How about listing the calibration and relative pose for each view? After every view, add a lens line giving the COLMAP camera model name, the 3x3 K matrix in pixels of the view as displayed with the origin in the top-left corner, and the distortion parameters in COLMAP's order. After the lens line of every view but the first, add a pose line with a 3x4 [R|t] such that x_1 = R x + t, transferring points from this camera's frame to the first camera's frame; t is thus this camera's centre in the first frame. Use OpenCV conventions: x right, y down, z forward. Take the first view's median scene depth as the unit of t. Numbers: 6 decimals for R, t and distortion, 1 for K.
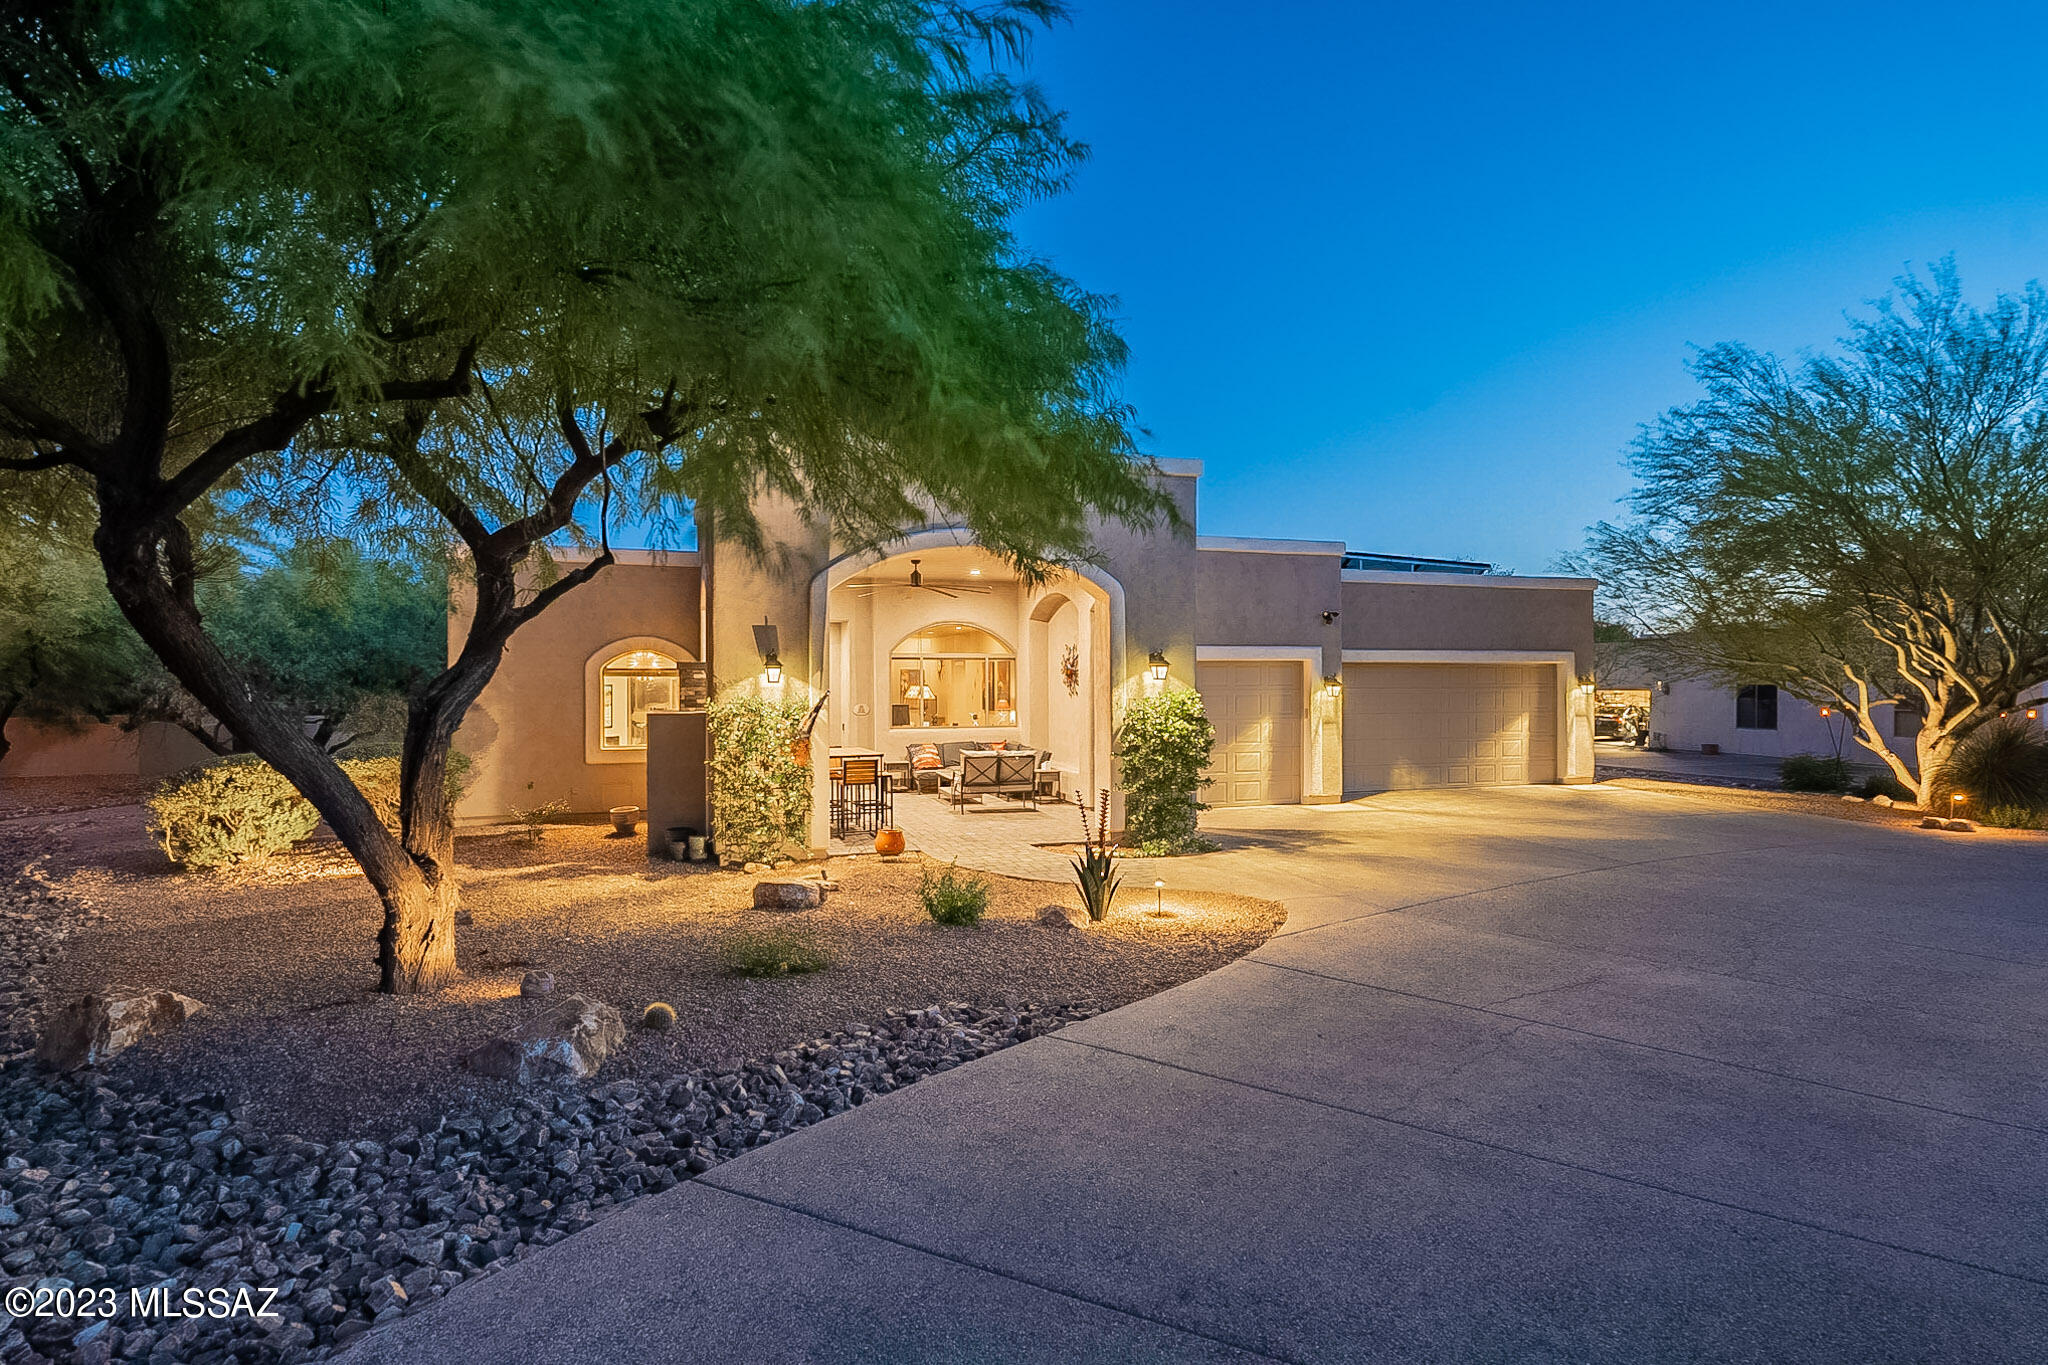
lens RADIAL K [[1108.5, 0, 1024.0], [0, 1108.5, 682.5], [0, 0, 1]] dist [-0.002032, 0.000360]
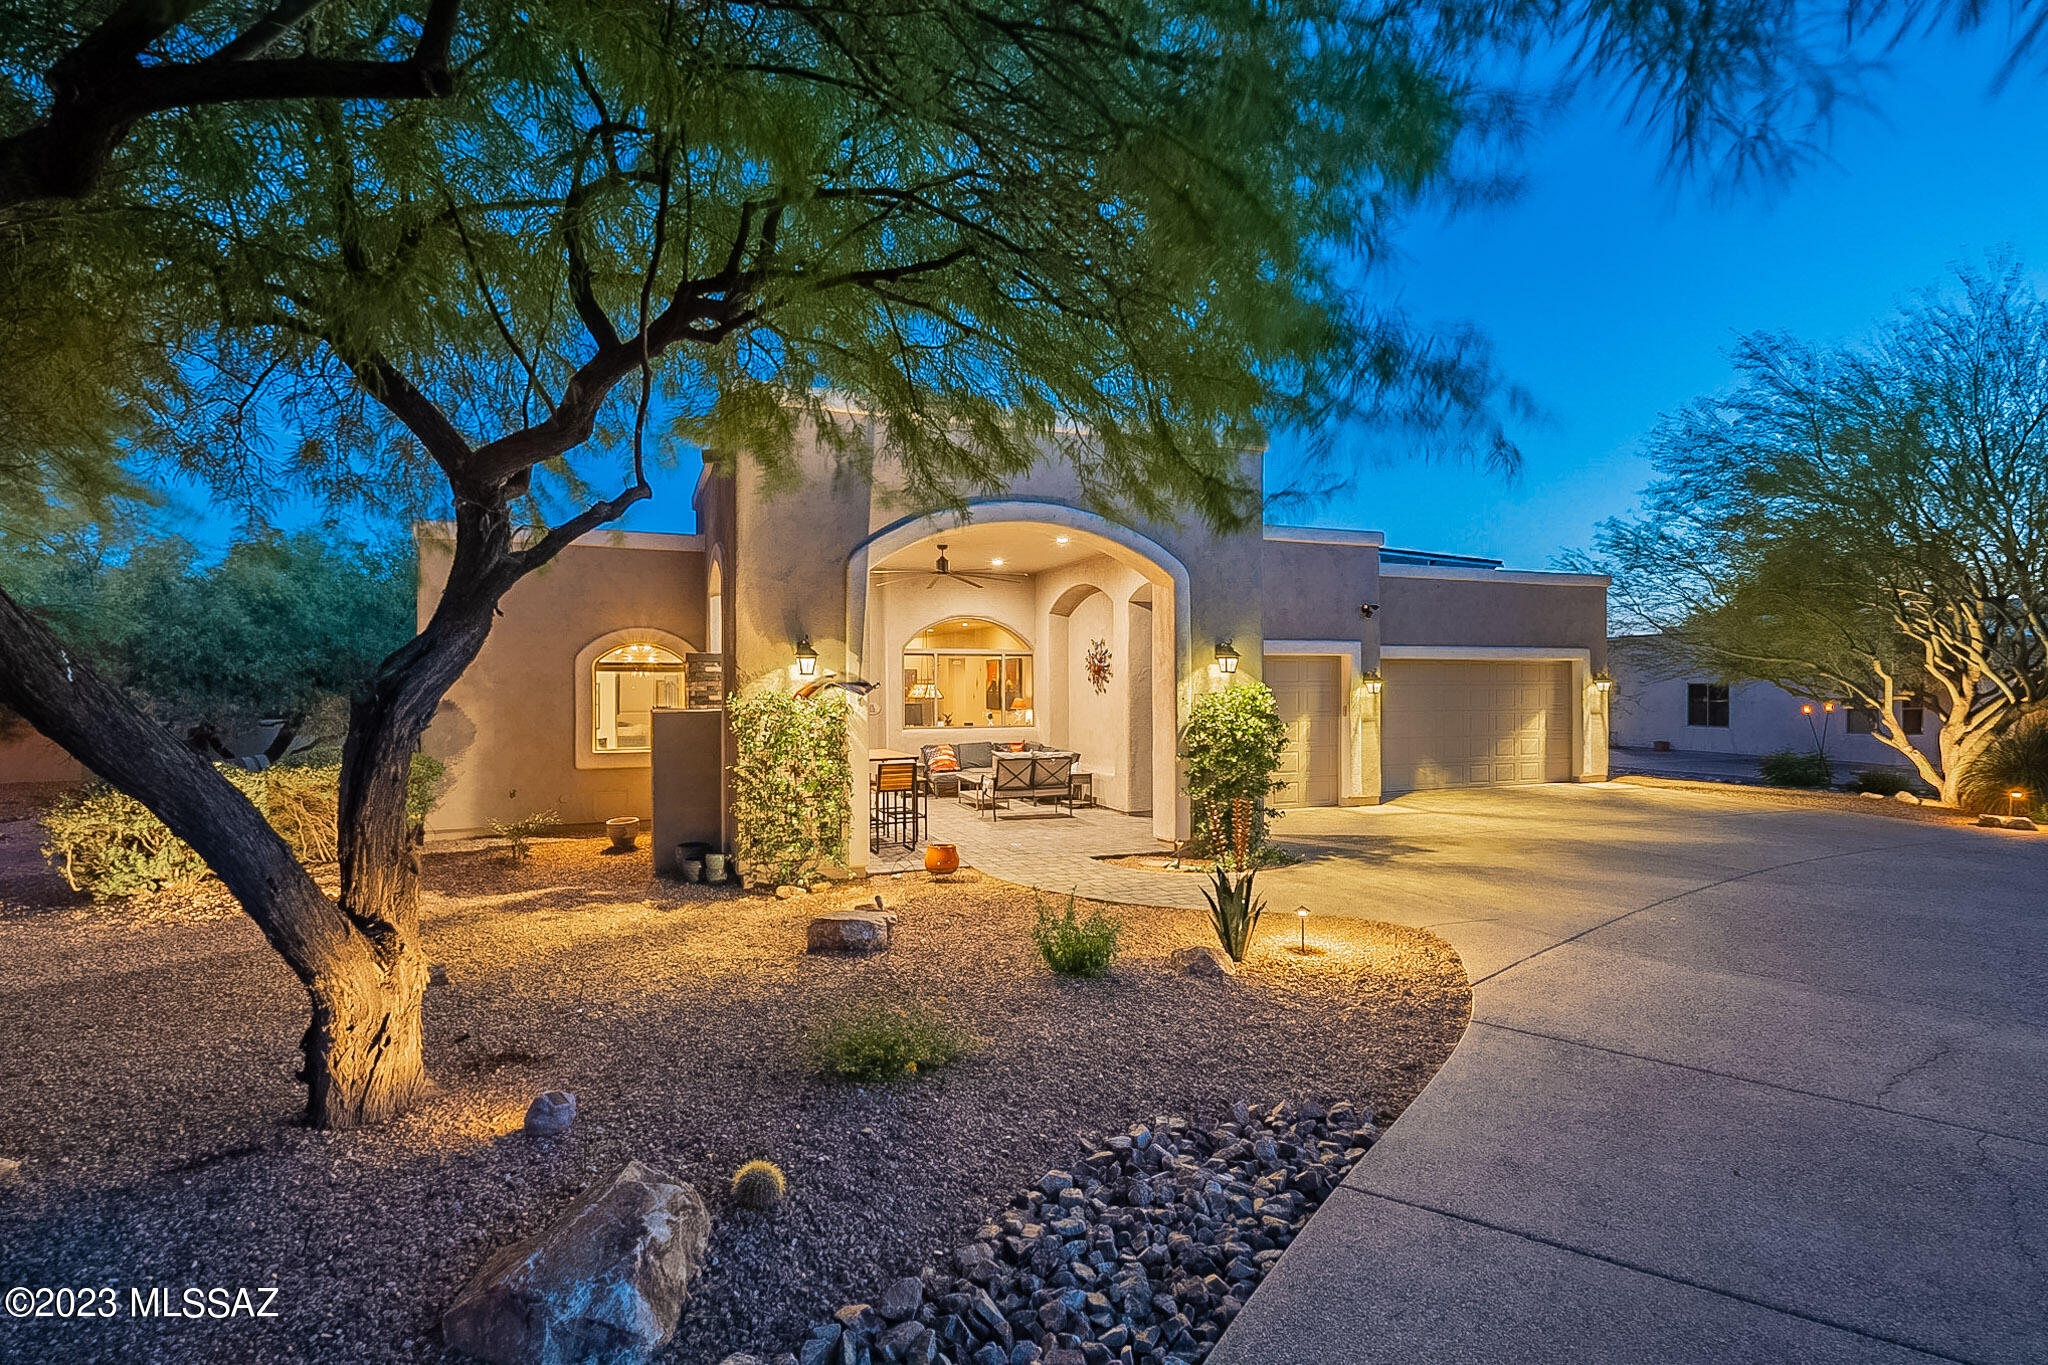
lens RADIAL K [[1020.2, 0, 1024.0], [0, 1020.2, 682.5], [0, 0, 1]] dist [-0.000299, -0.000759]
pose [[0.998484, -0.001654, 0.055010, -0.091838], [0.001930, 0.999986, -0.004965, 0.009431], [-0.055001, 0.005063, 0.998473, 0.181318]]
